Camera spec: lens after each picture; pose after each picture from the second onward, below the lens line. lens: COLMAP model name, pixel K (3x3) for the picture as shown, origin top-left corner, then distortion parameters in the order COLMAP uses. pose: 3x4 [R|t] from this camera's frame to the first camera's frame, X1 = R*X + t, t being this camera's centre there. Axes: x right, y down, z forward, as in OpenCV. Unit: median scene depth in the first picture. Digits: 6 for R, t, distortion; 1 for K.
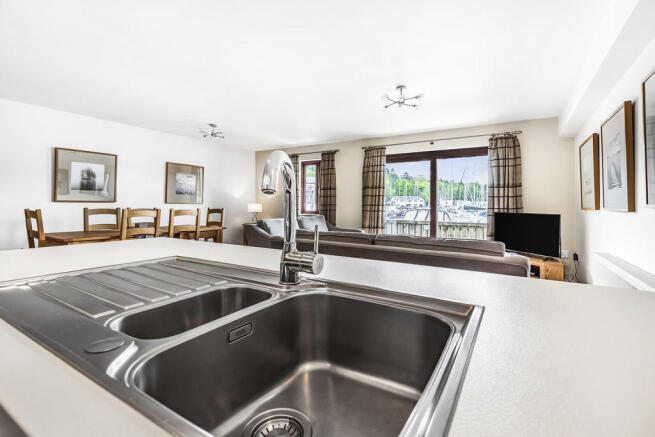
lens RADIAL K [[298.8, 0, 336.6], [0, 298.8, 201.4], [0, 0, 1]] dist [0.018870, -0.002532]
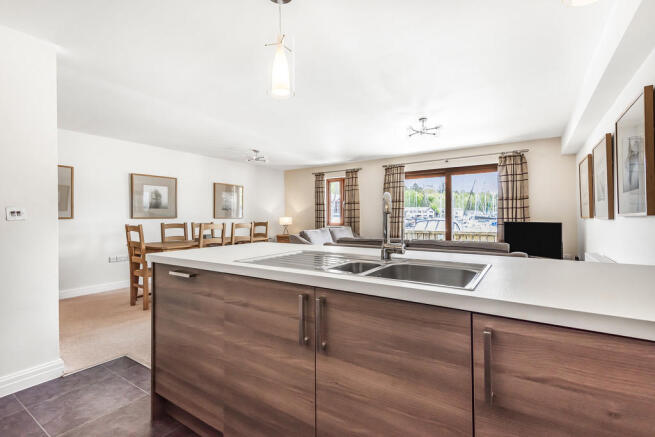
lens RADIAL K [[298.8, 0, 329.4], [0, 298.8, 217.3], [0, 0, 1]] dist [0.018870, -0.002532]
pose [[0.998678, -0.015536, -0.048995, -0.076984], [0.016155, 0.999794, 0.012266, -0.005136], [0.048795, -0.013041, 0.998724, -0.164877]]
